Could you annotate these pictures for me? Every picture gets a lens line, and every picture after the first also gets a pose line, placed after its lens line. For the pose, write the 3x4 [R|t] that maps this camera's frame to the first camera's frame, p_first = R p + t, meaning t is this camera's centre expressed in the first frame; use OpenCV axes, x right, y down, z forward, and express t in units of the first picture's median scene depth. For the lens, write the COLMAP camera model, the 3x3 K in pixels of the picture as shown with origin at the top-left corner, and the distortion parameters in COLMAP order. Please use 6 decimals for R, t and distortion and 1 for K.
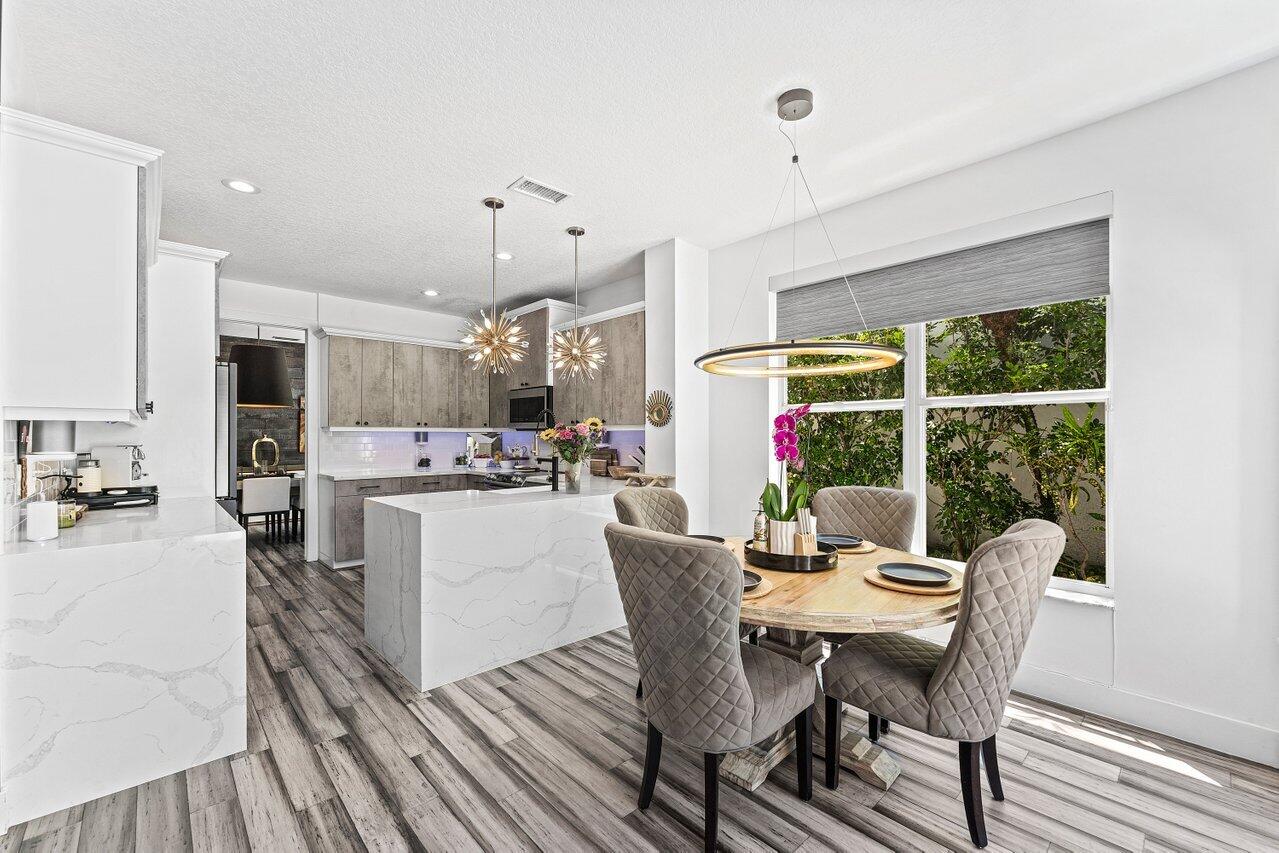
lens RADIAL K [[531.9, 0, 631.2], [0, 531.9, 434.1], [0, 0, 1]] dist [-0.001194, -0.000563]
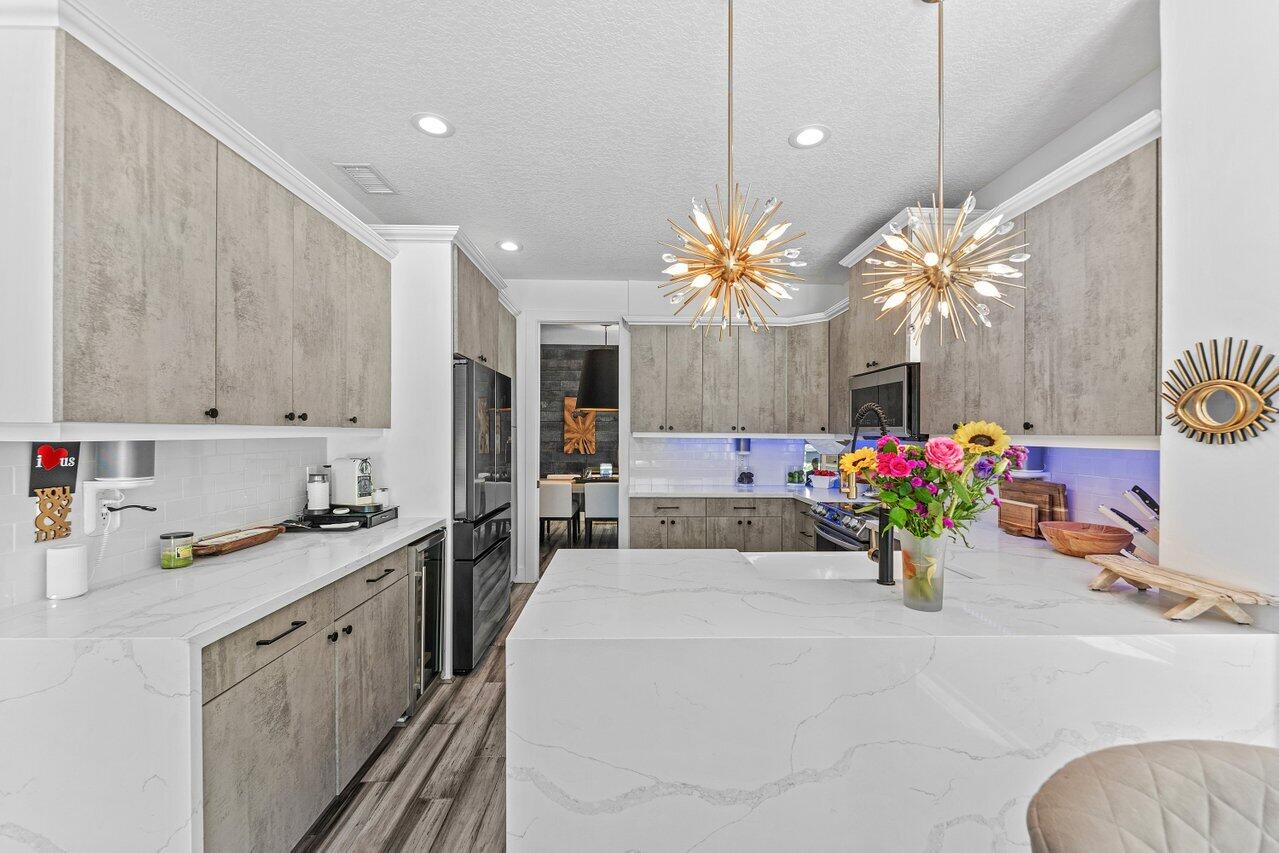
lens RADIAL K [[531.9, 0, 631.2], [0, 531.9, 434.1], [0, 0, 1]] dist [-0.001194, -0.000563]
pose [[0.753687, 0.006561, -0.657201, -0.007627], [-0.005531, 0.999978, 0.003640, -0.015643], [0.657210, 0.000892, 0.753707, 0.393767]]
